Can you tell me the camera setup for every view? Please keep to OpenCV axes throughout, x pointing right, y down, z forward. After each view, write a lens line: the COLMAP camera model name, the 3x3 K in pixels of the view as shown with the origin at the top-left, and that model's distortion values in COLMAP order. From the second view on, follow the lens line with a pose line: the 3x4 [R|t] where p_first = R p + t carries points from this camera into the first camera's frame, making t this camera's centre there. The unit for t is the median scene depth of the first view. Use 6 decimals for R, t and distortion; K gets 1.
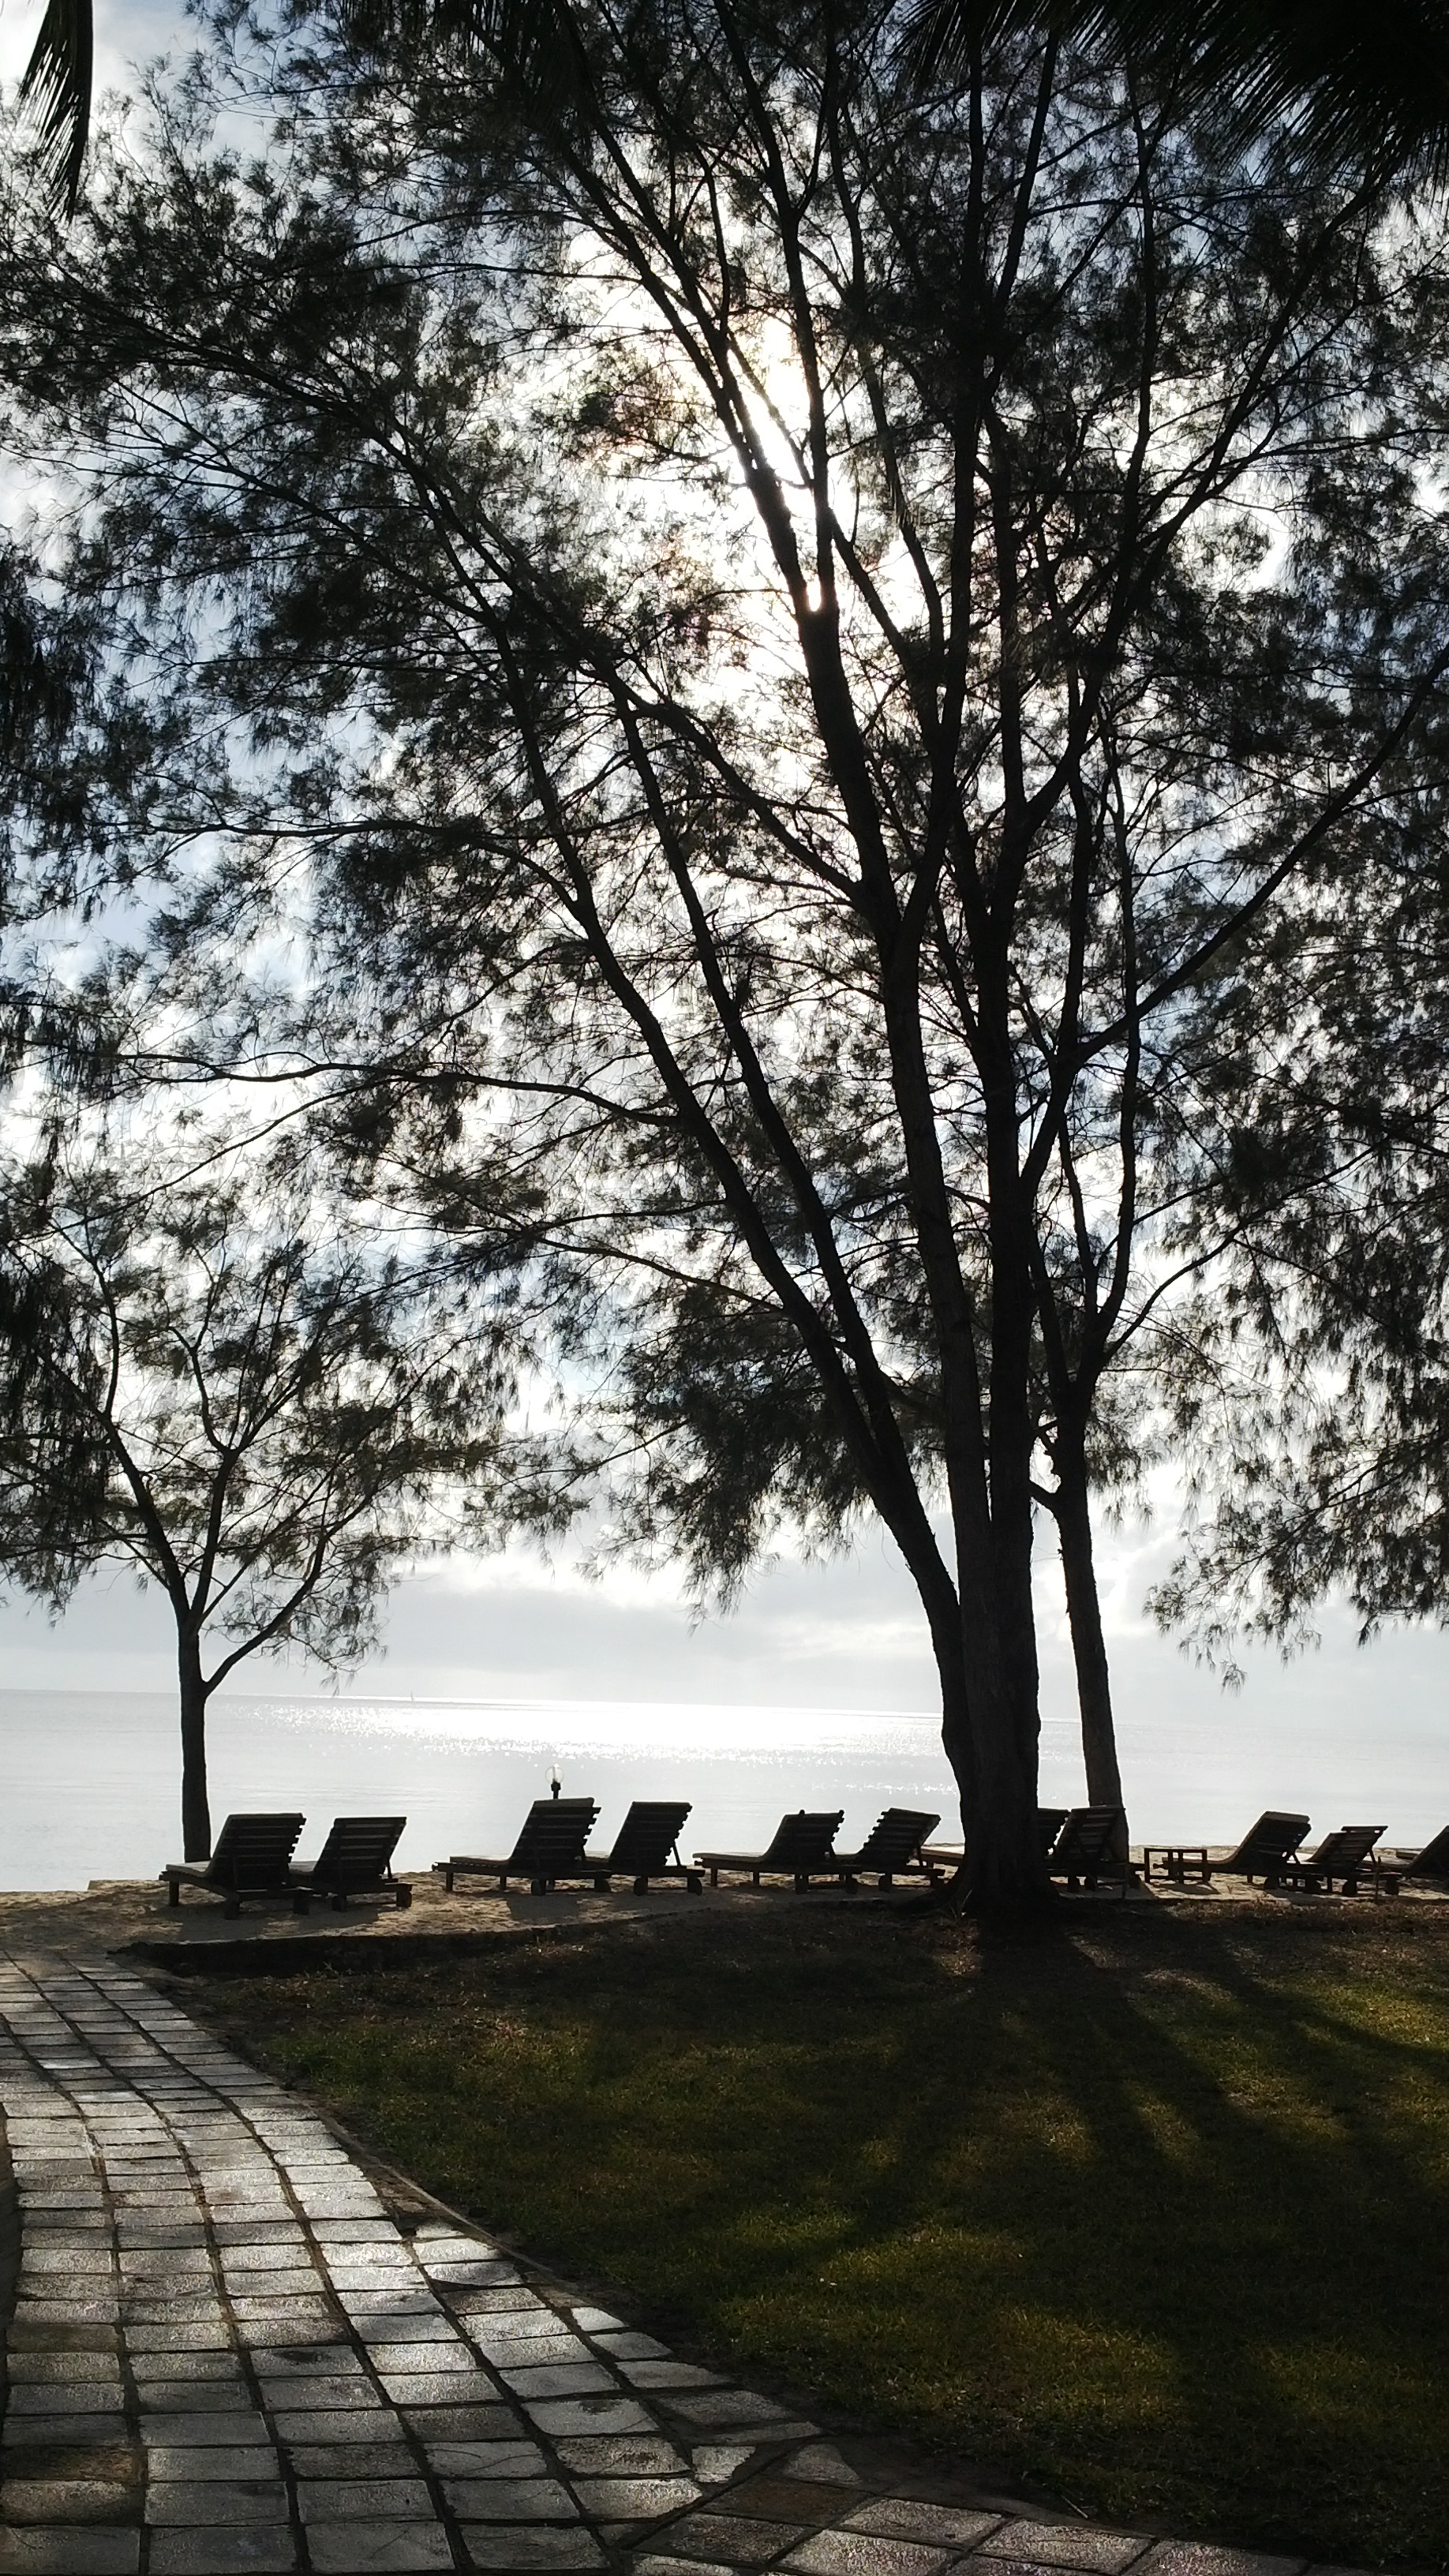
lens RADIAL K [[2347.1, 0, 728.8], [0, 2347.1, 1368.4], [0, 0, 1]] dist [0.121231, -0.250281]
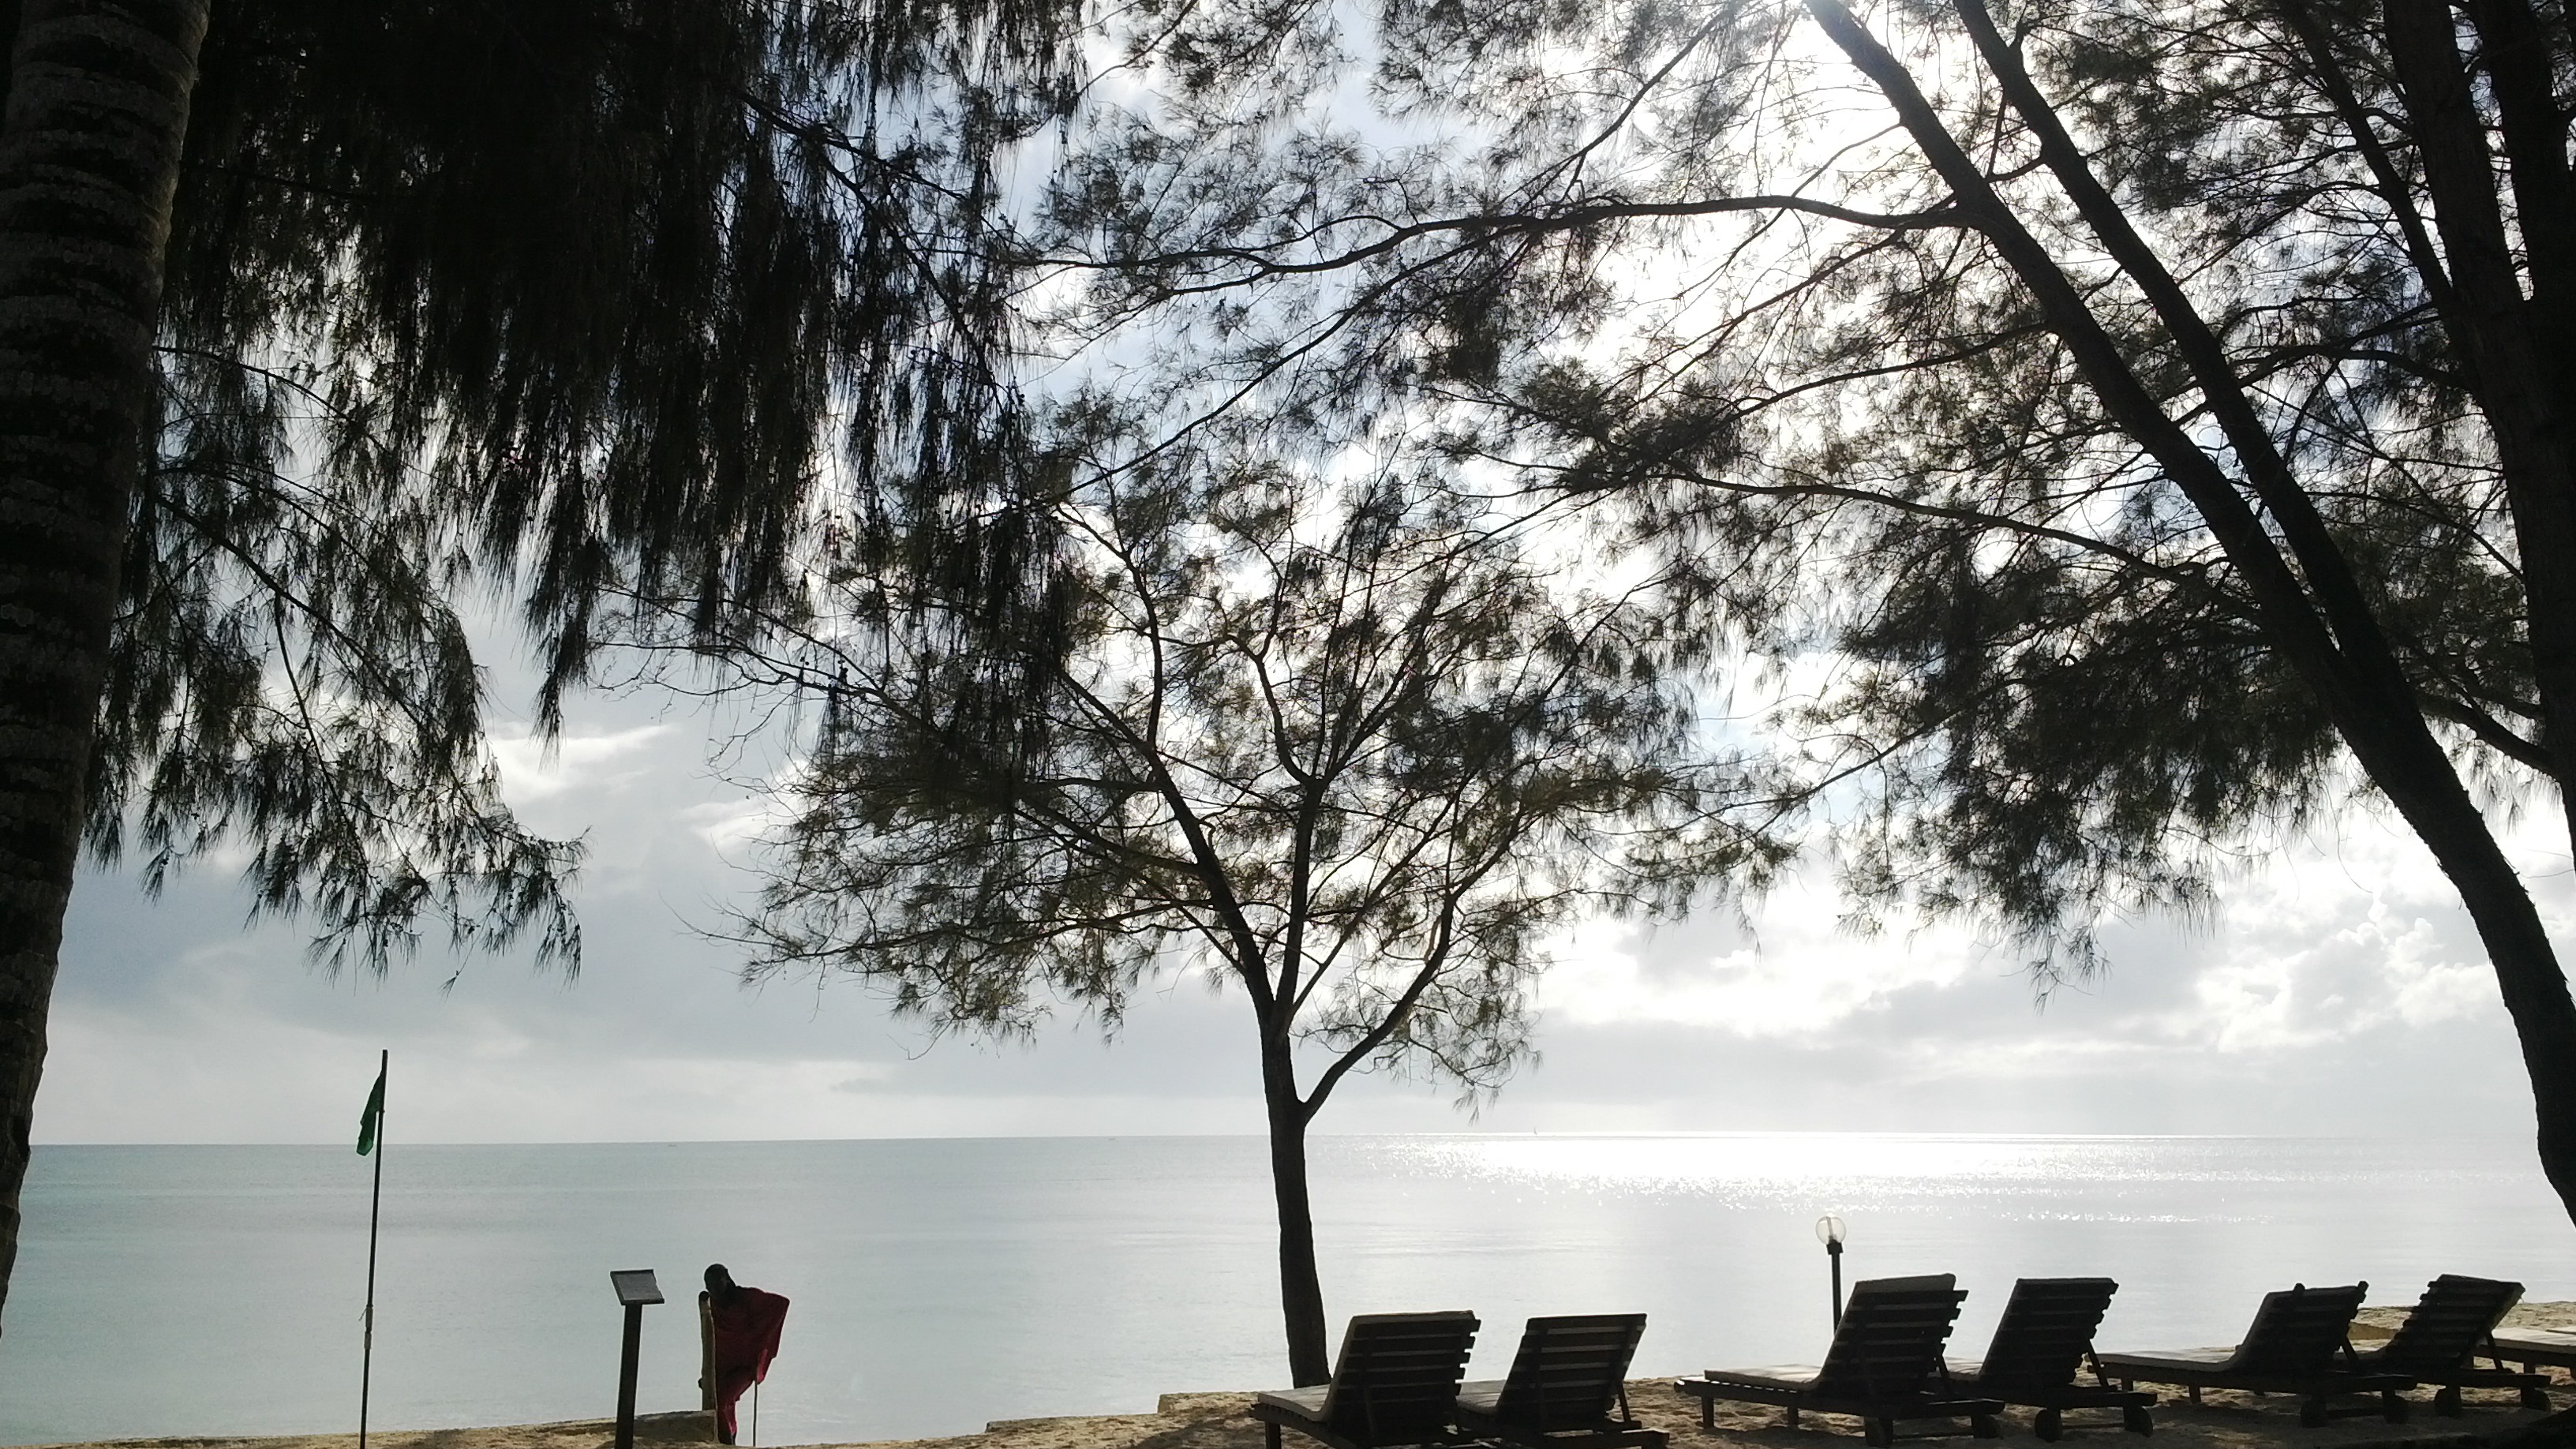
lens RADIAL K [[2347.1, 0, 1284.9], [0, 2347.1, 769.5], [0, 0, 1]] dist [0.121231, -0.250281]
pose [[0.973763, -0.067883, -0.217205, -0.061813], [0.065013, 0.997677, -0.020338, 0.043195], [0.218081, 0.005684, 0.975914, 0.286925]]
